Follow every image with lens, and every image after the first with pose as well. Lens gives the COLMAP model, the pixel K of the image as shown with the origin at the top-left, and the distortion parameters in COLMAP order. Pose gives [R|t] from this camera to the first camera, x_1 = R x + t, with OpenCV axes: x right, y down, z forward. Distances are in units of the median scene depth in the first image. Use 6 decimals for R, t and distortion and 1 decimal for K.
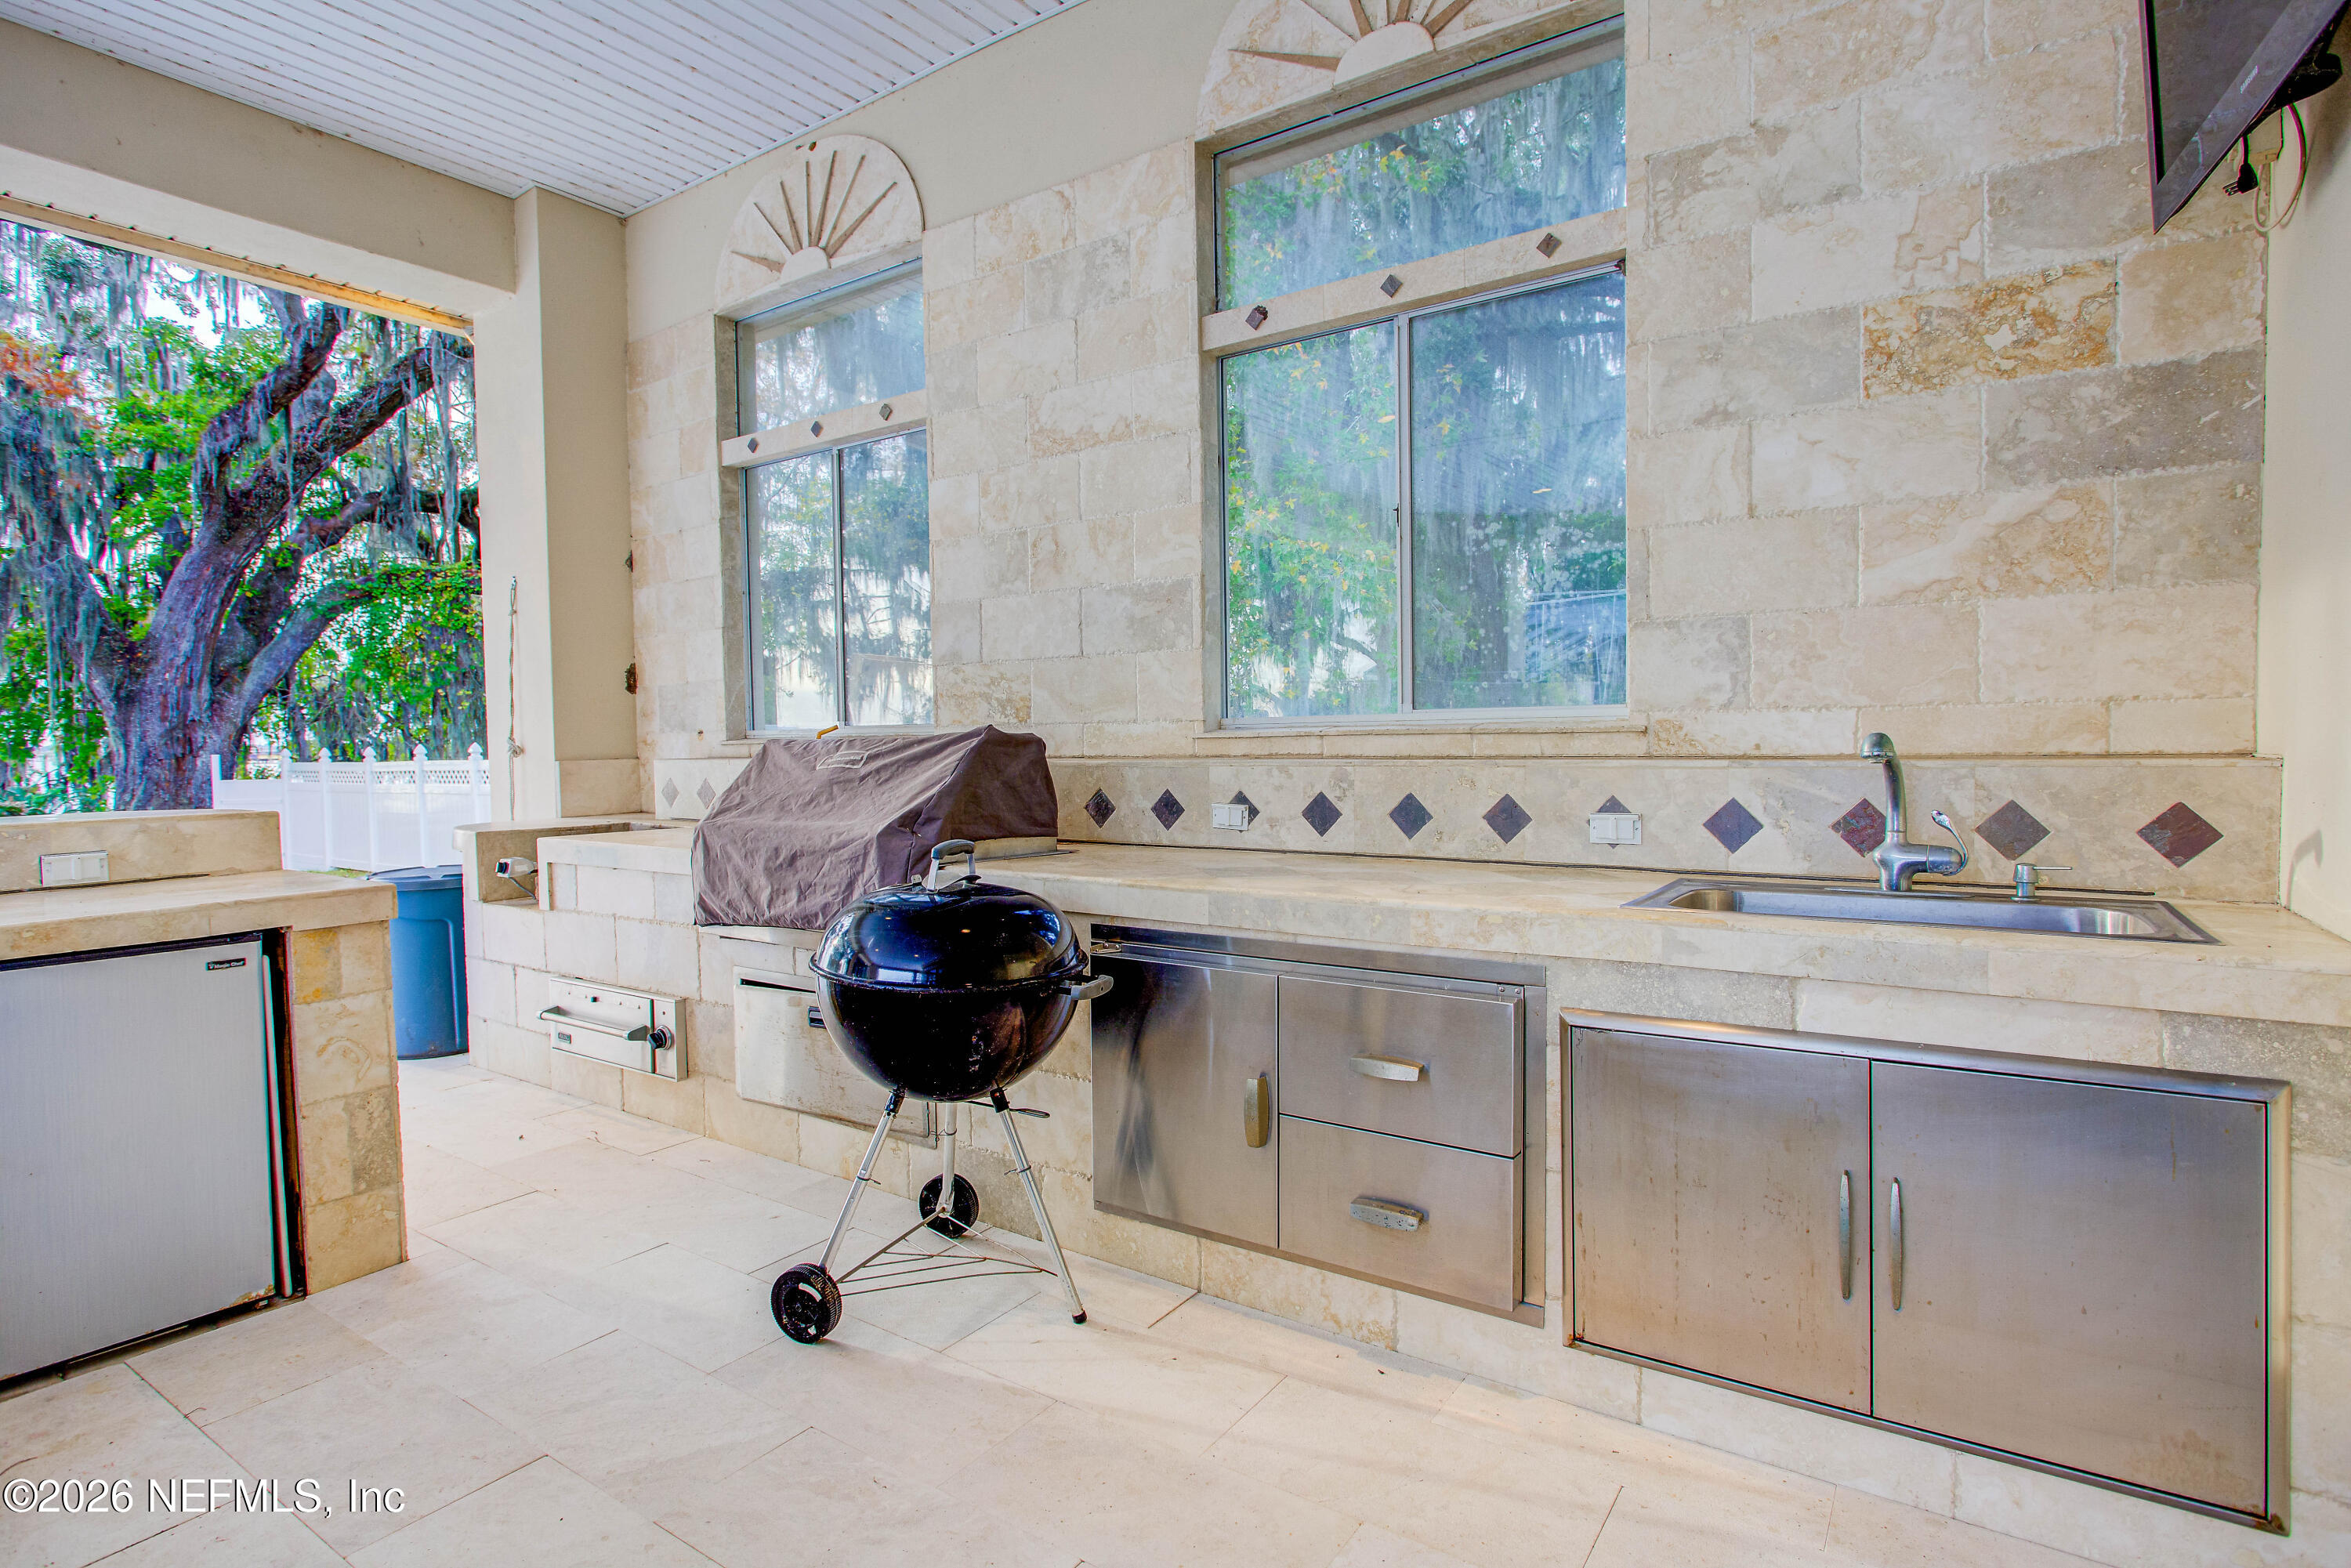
lens RADIAL K [[1192.9, 0, 1182.6], [0, 1192.9, 782.5], [0, 0, 1]] dist [-0.018251, 0.007382]
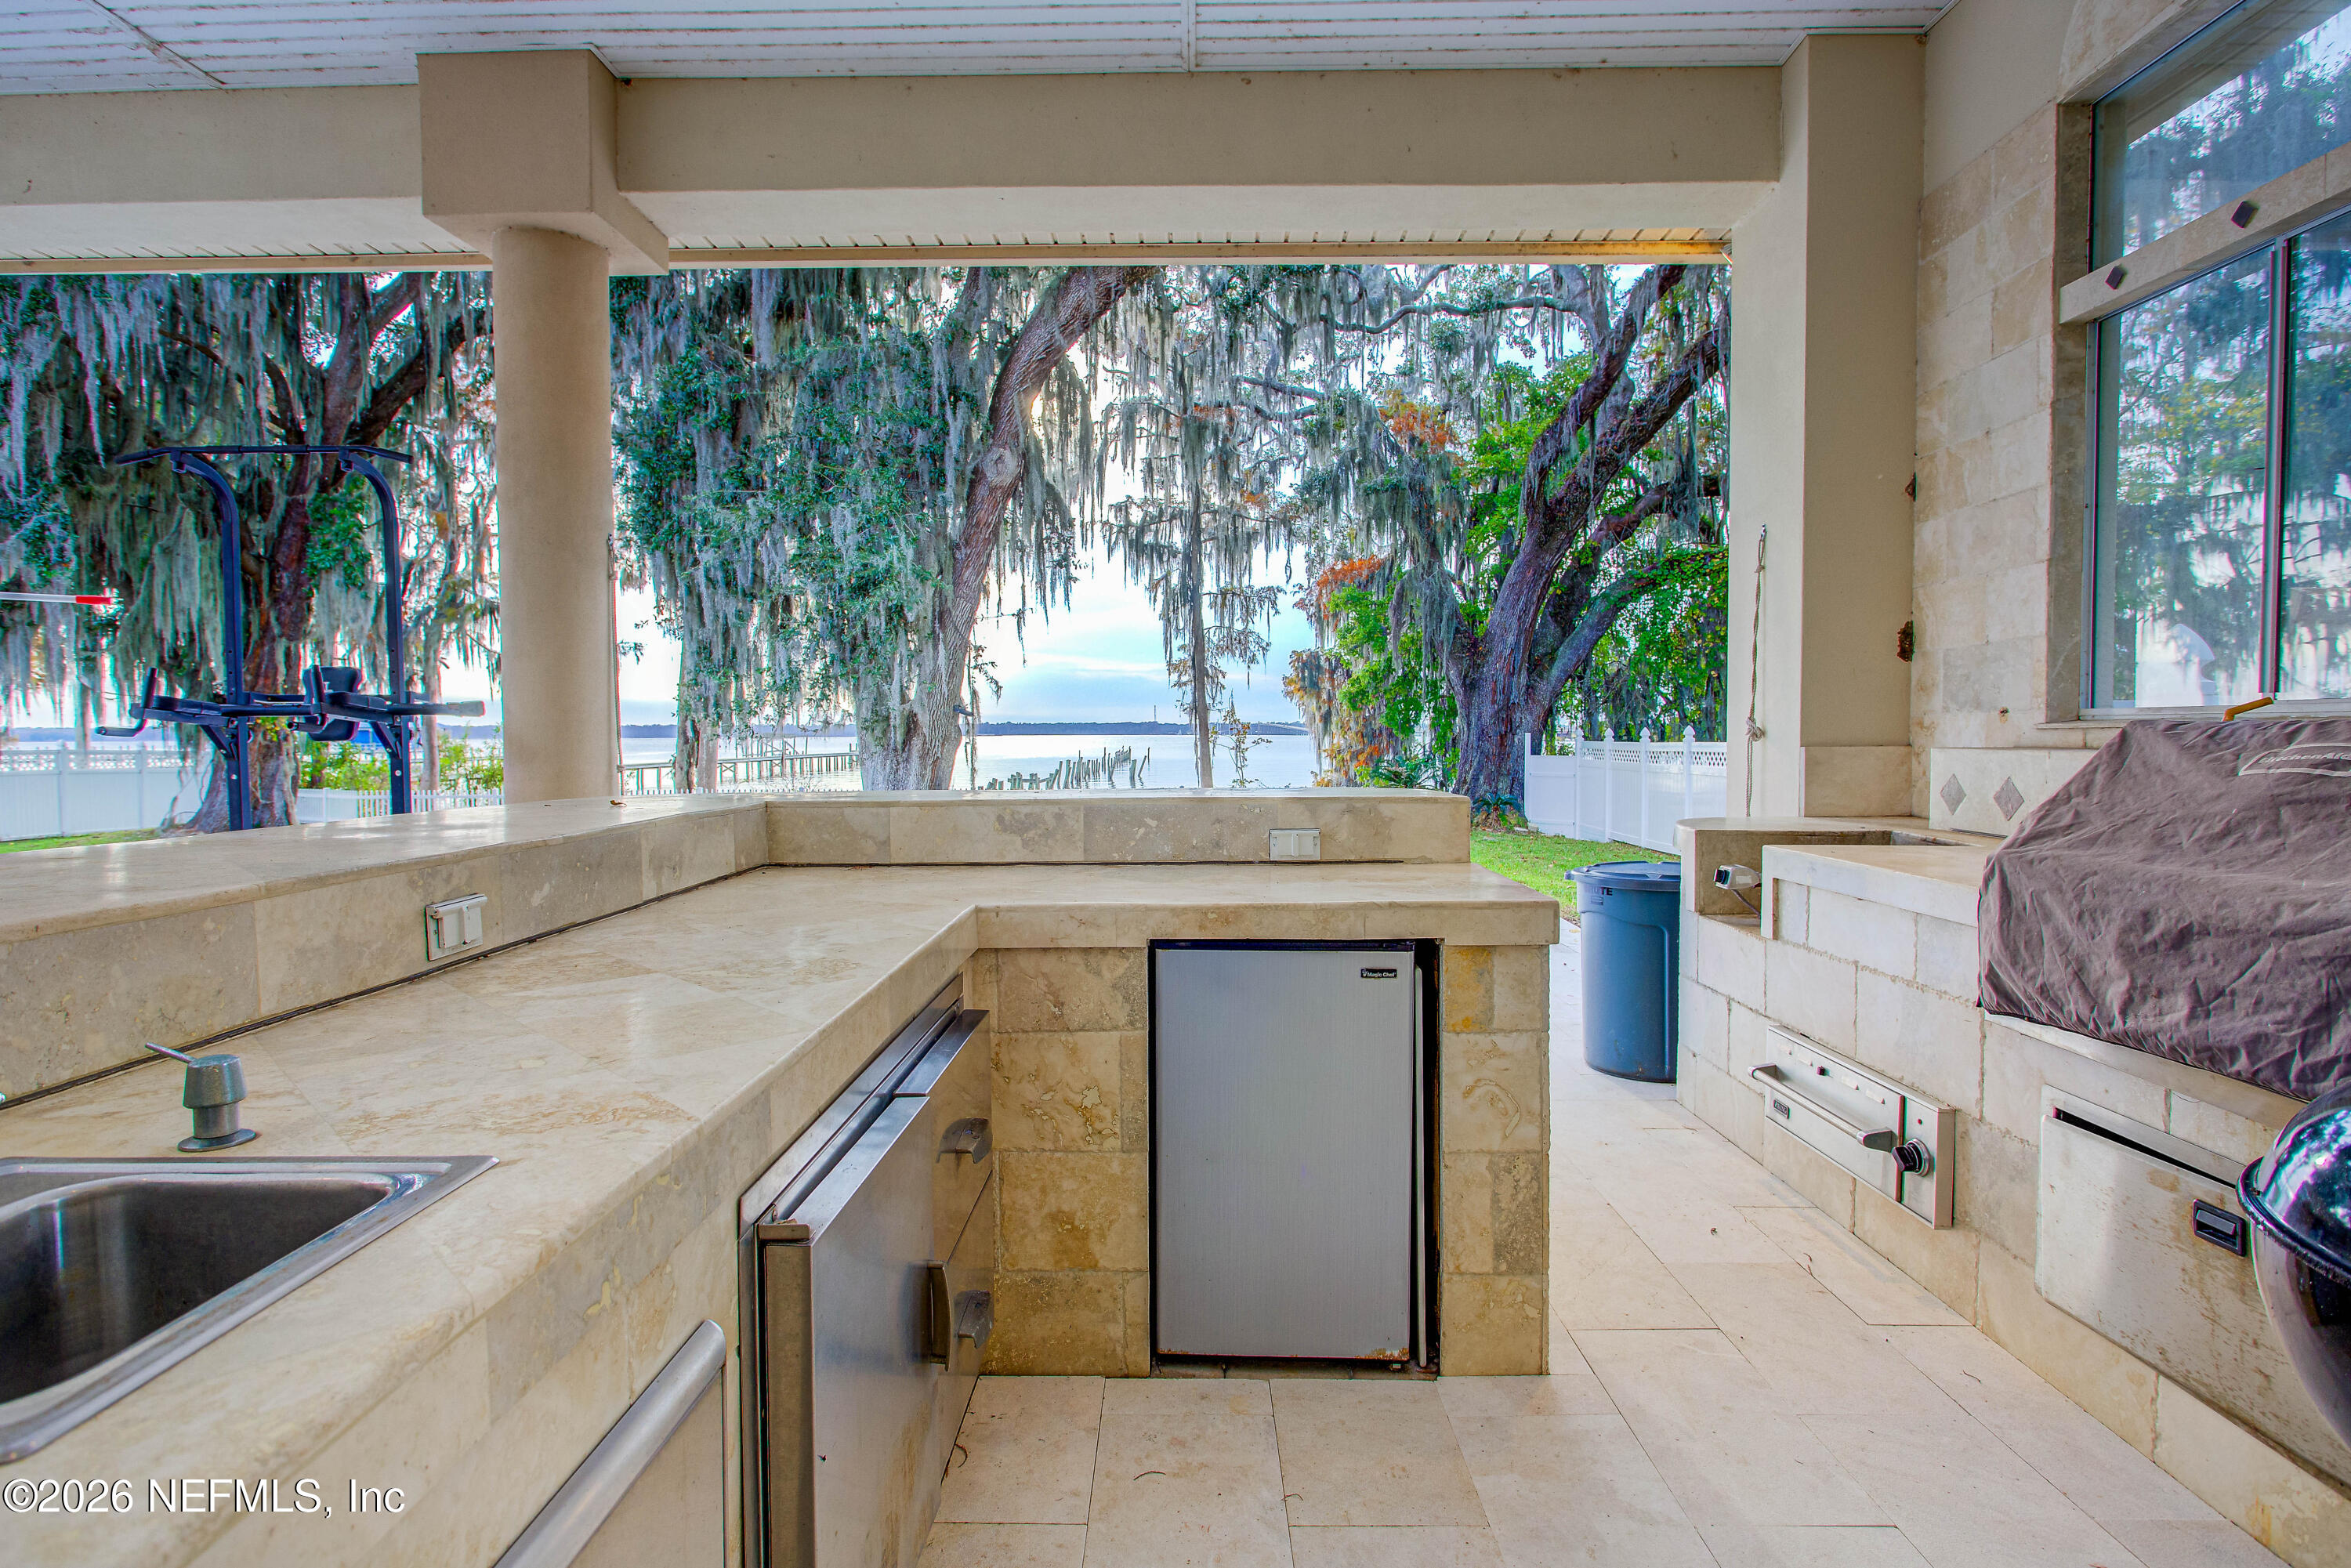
lens RADIAL K [[1192.9, 0, 1177.1], [0, 1192.9, 778.1], [0, 0, 1]] dist [-0.018251, 0.007382]
pose [[0.546535, 0.045096, -0.836221, -0.084933], [-0.036110, 0.998889, 0.030268, -0.006026], [0.836657, 0.013653, 0.547557, 0.206721]]
